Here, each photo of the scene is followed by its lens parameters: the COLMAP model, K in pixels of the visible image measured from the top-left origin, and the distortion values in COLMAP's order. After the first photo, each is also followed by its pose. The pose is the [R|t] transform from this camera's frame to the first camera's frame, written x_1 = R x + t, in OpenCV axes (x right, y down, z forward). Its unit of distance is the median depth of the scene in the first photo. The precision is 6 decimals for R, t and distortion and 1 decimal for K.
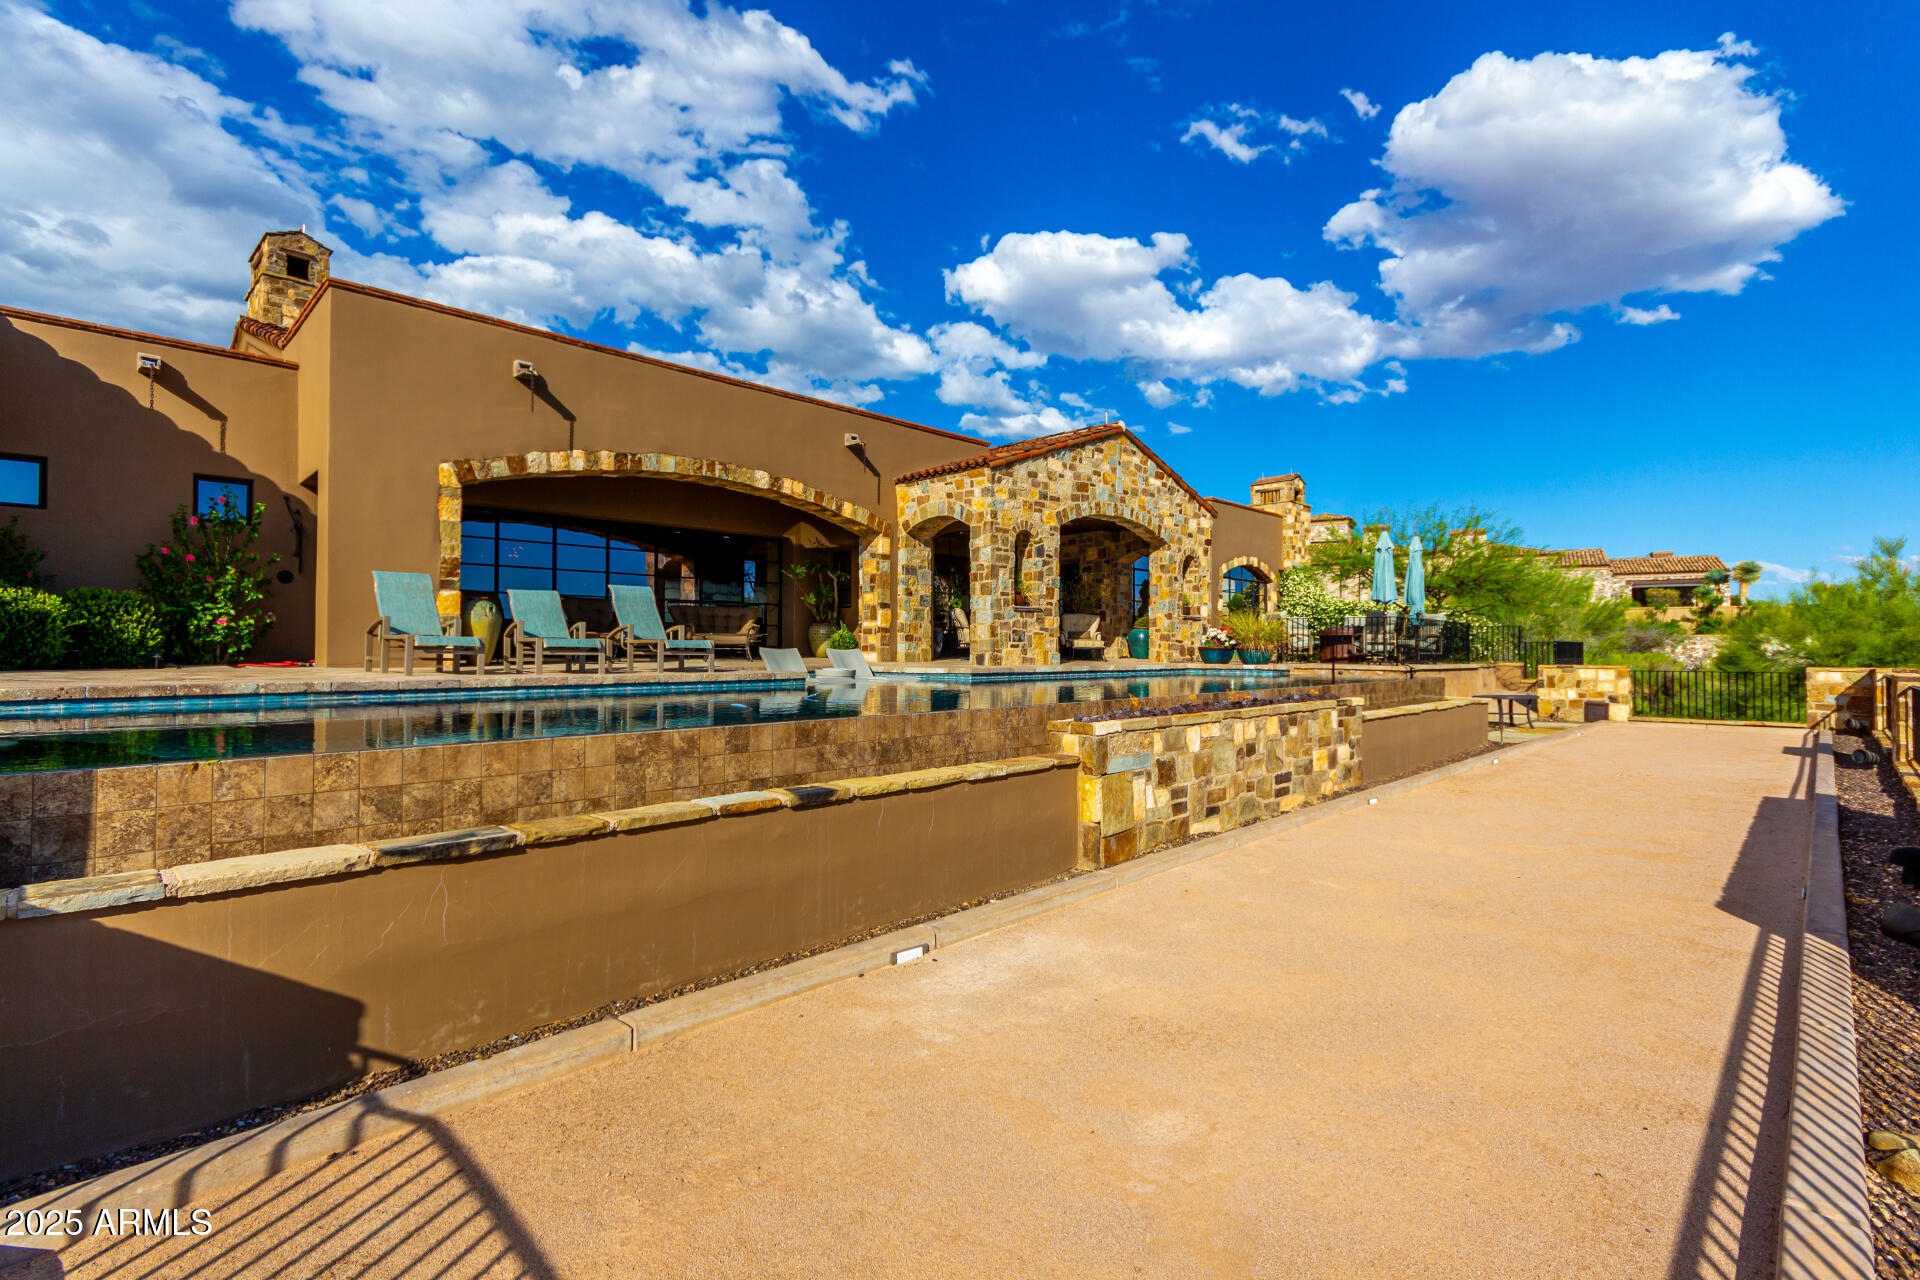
lens RADIAL K [[890.4, 0, 952.6], [0, 890.4, 635.5], [0, 0, 1]] dist [-0.001138, 0.006719]
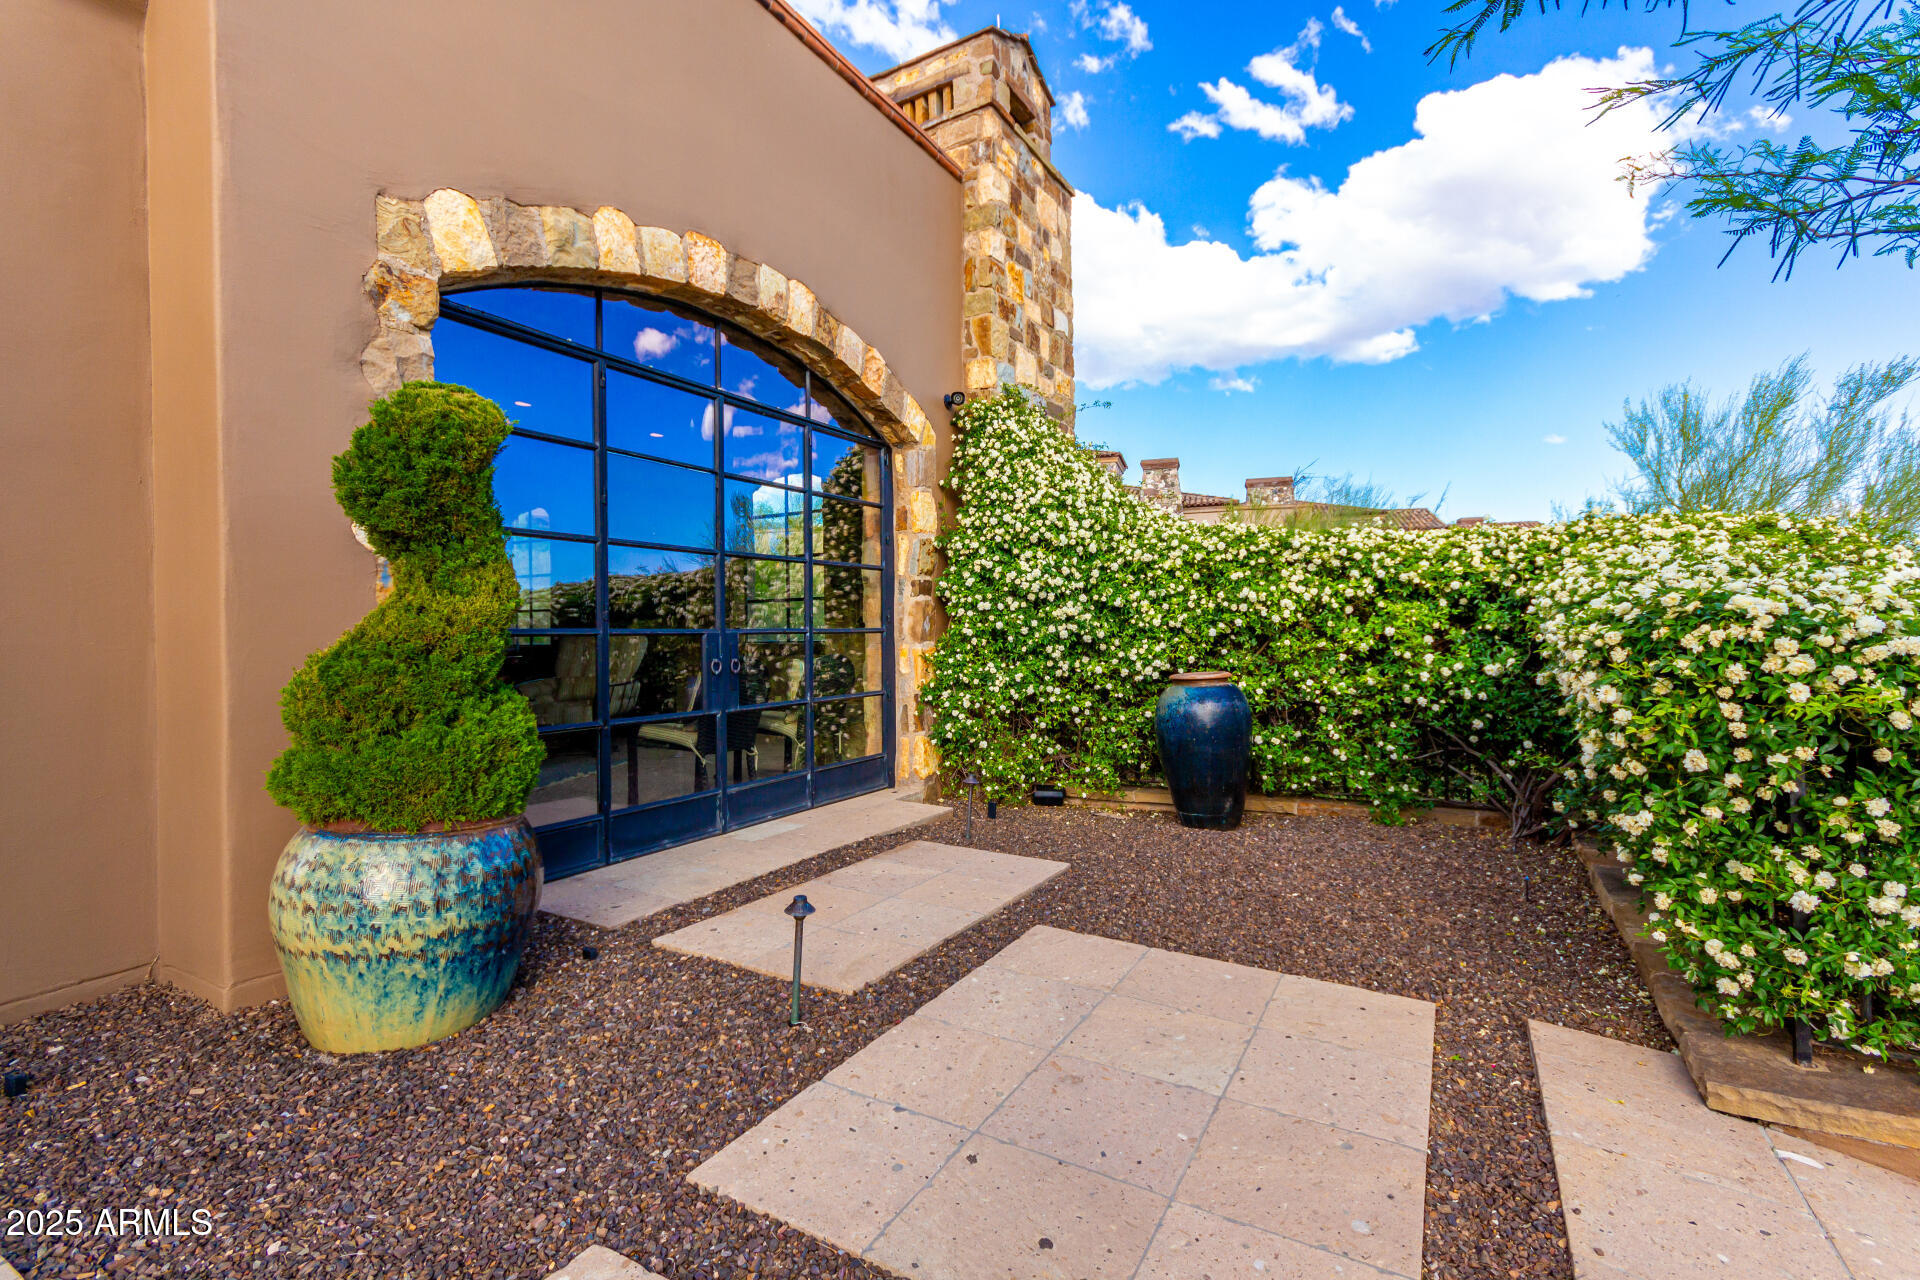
lens RADIAL K [[890.4, 0, 952.6], [0, 890.4, 635.5], [0, 0, 1]] dist [-0.001138, 0.006719]
pose [[0.966238, -0.009291, 0.257483, 0.553198], [0.004354, 0.999796, 0.019735, -0.030069], [-0.257613, -0.017948, 0.966081, 1.394906]]
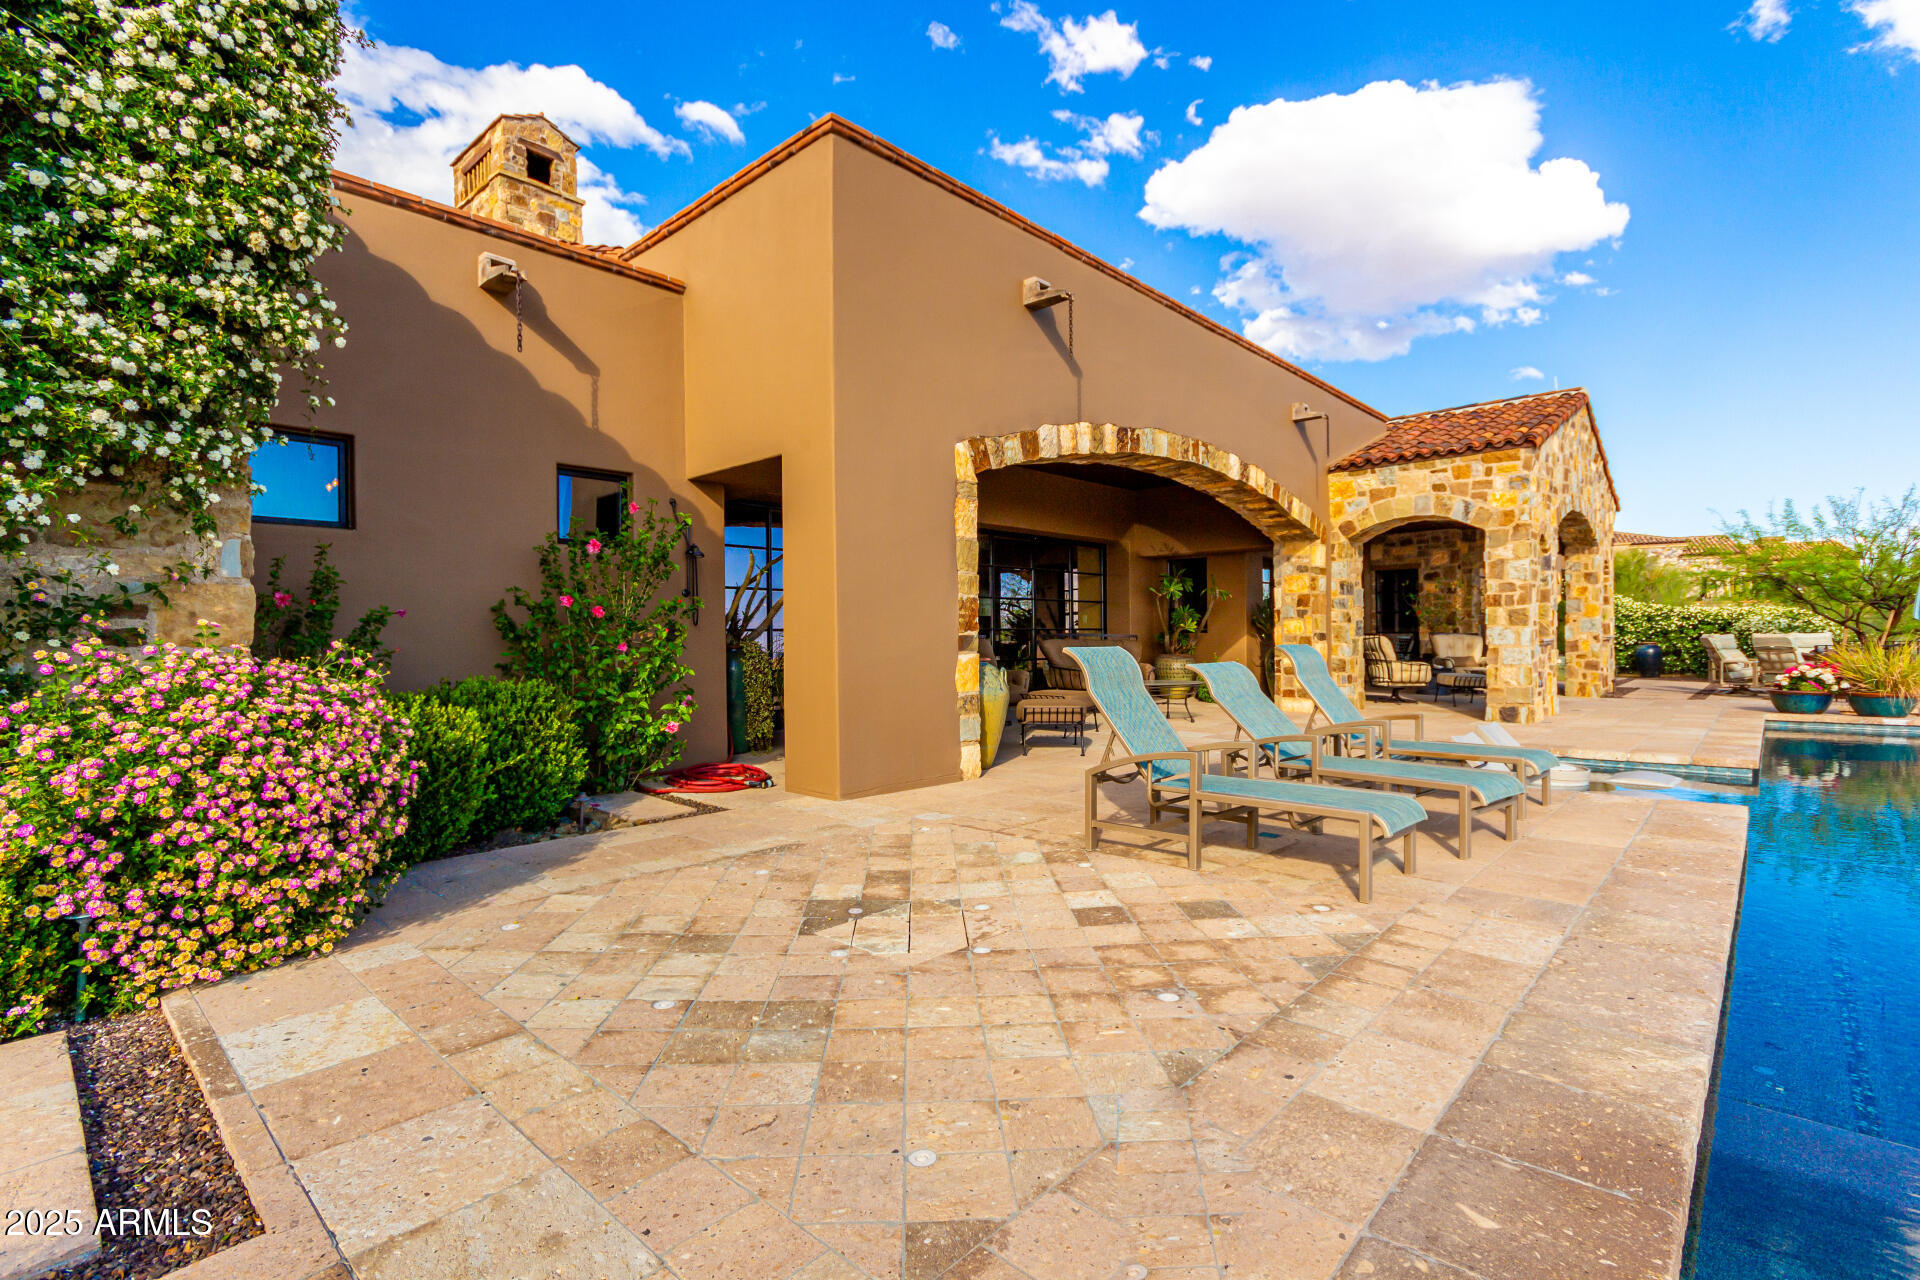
lens RADIAL K [[884.3, 0, 954.0], [0, 884.3, 646.5], [0, 0, 1]] dist [-0.001821, 0.000267]
pose [[0.999587, -0.012068, 0.026091, -0.436793], [0.011382, 0.999590, 0.026287, -0.052310], [-0.026398, -0.025979, 0.999314, 0.292933]]
